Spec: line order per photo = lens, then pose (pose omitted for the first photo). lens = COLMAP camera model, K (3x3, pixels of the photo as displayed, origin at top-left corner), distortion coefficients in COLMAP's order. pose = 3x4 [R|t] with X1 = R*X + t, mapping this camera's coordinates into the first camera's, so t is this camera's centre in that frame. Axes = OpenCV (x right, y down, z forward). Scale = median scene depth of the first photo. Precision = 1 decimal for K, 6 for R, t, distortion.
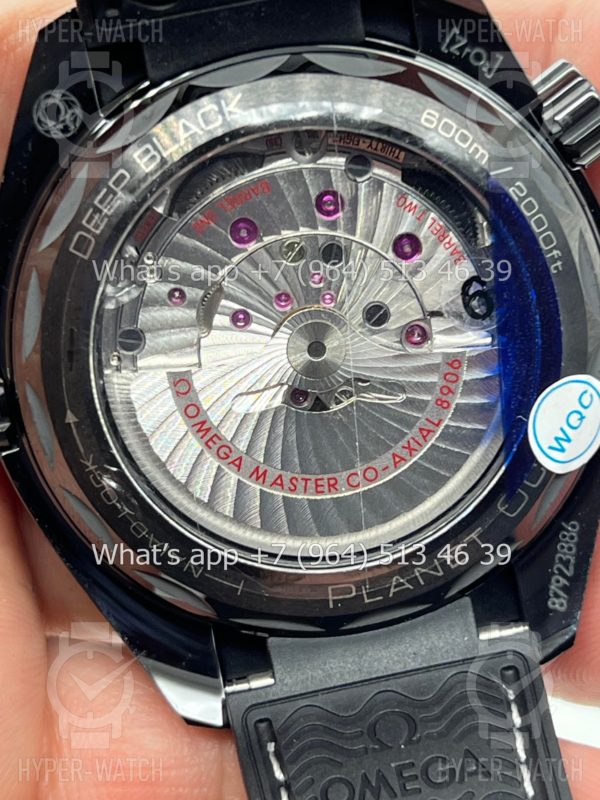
lens RADIAL K [[2005.8, 0, 300.0], [0, 2005.8, 400.0], [0, 0, 1]] dist [0.031183, 0.186087]
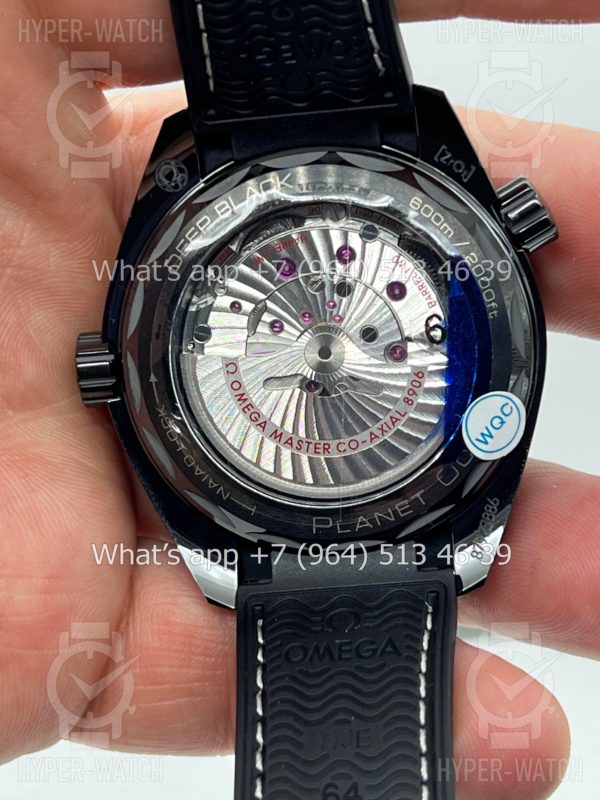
lens RADIAL K [[2005.8, 0, 300.0], [0, 2005.8, 400.0], [0, 0, 1]] dist [0.031183, 0.186087]
pose [[0.981680, 0.115939, -0.151205, 0.213902], [-0.127435, 0.989467, -0.068669, 0.110280], [0.141651, 0.086680, 0.986114, -0.433166]]
